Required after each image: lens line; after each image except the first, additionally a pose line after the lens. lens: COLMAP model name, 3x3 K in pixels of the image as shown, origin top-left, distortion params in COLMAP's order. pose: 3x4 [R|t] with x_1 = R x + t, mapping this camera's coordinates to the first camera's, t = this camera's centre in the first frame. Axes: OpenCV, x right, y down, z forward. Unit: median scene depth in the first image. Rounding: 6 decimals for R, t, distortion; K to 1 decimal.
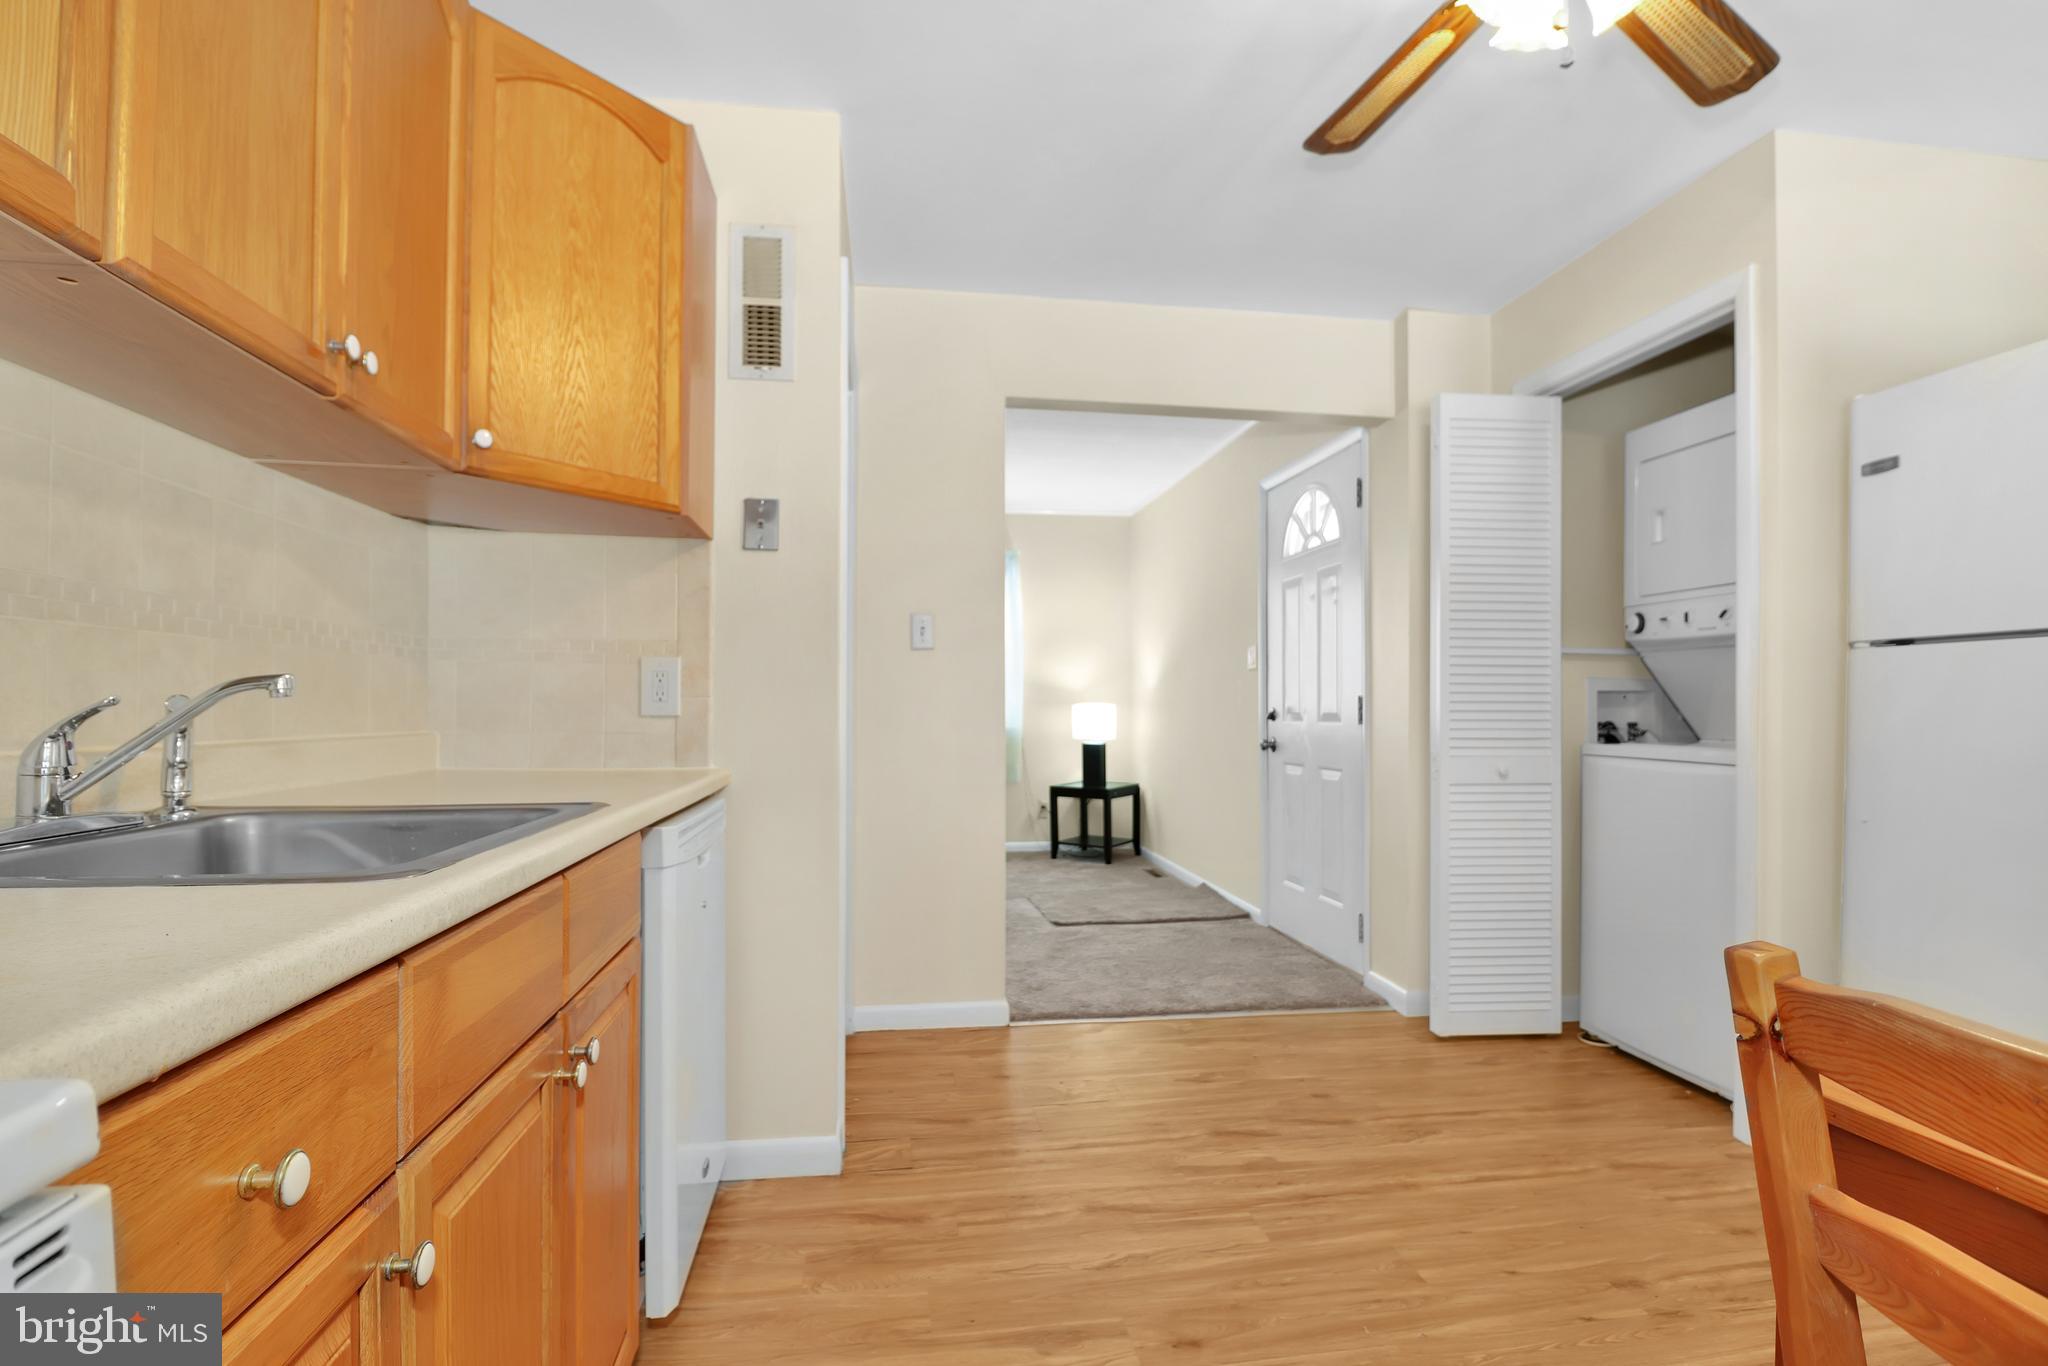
lens RADIAL K [[996.6, 0, 1037.7], [0, 996.6, 717.2], [0, 0, 1]] dist [-0.014961, -0.002402]
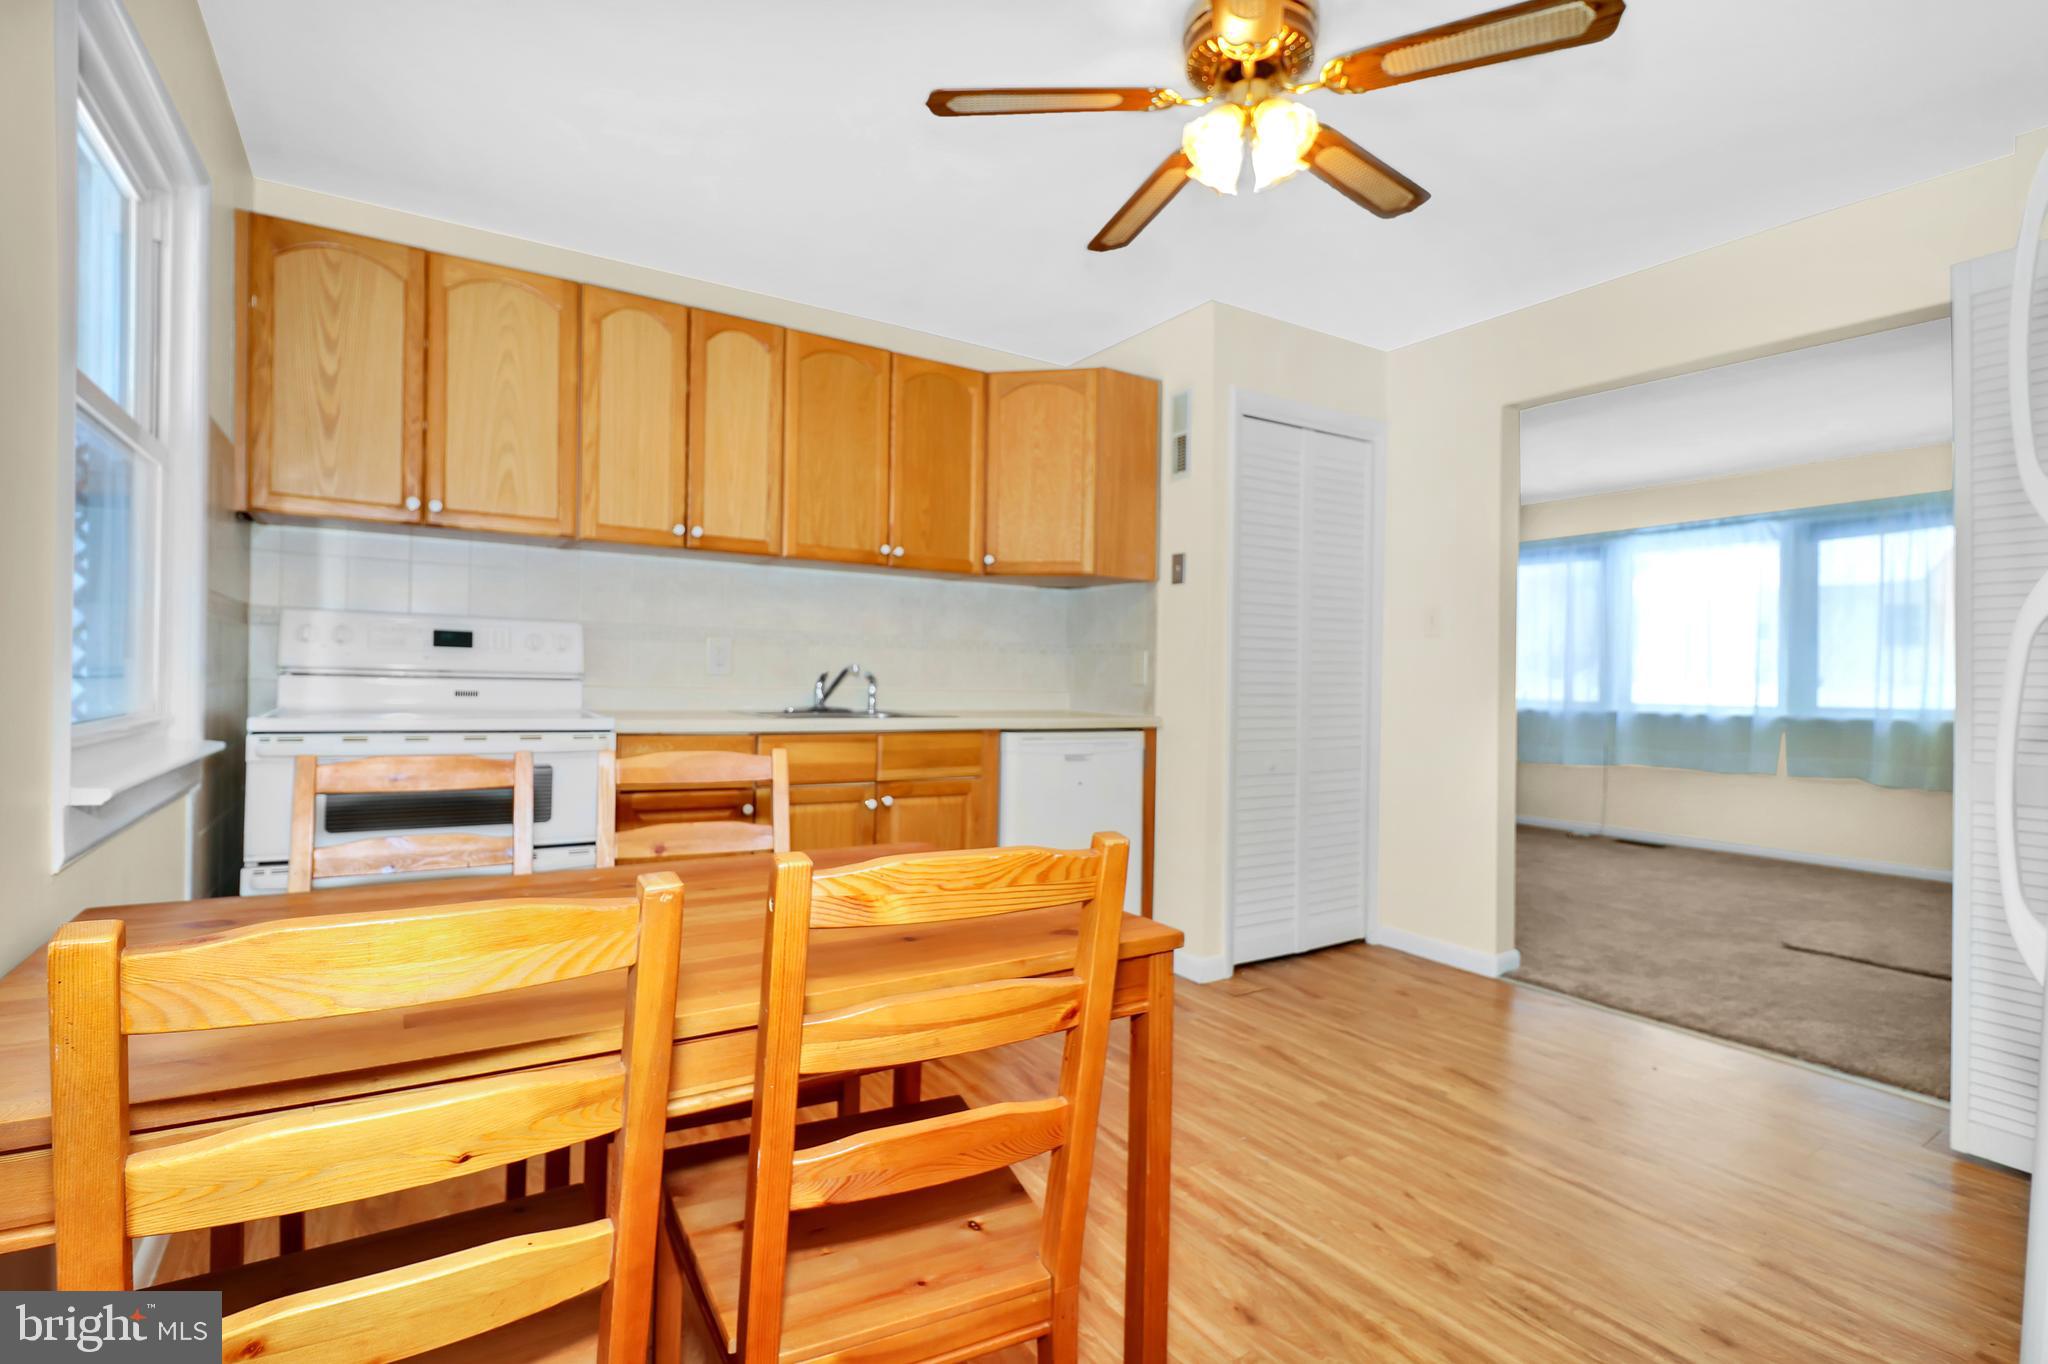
lens RADIAL K [[996.6, 0, 1025.2], [0, 996.6, 675.1], [0, 0, 1]] dist [-0.014961, -0.002402]
pose [[0.388433, 0.000081, -0.921477, 1.140769], [-0.025897, 0.999606, -0.010829, 0.004783], [0.921113, 0.028069, 0.388282, 0.138363]]
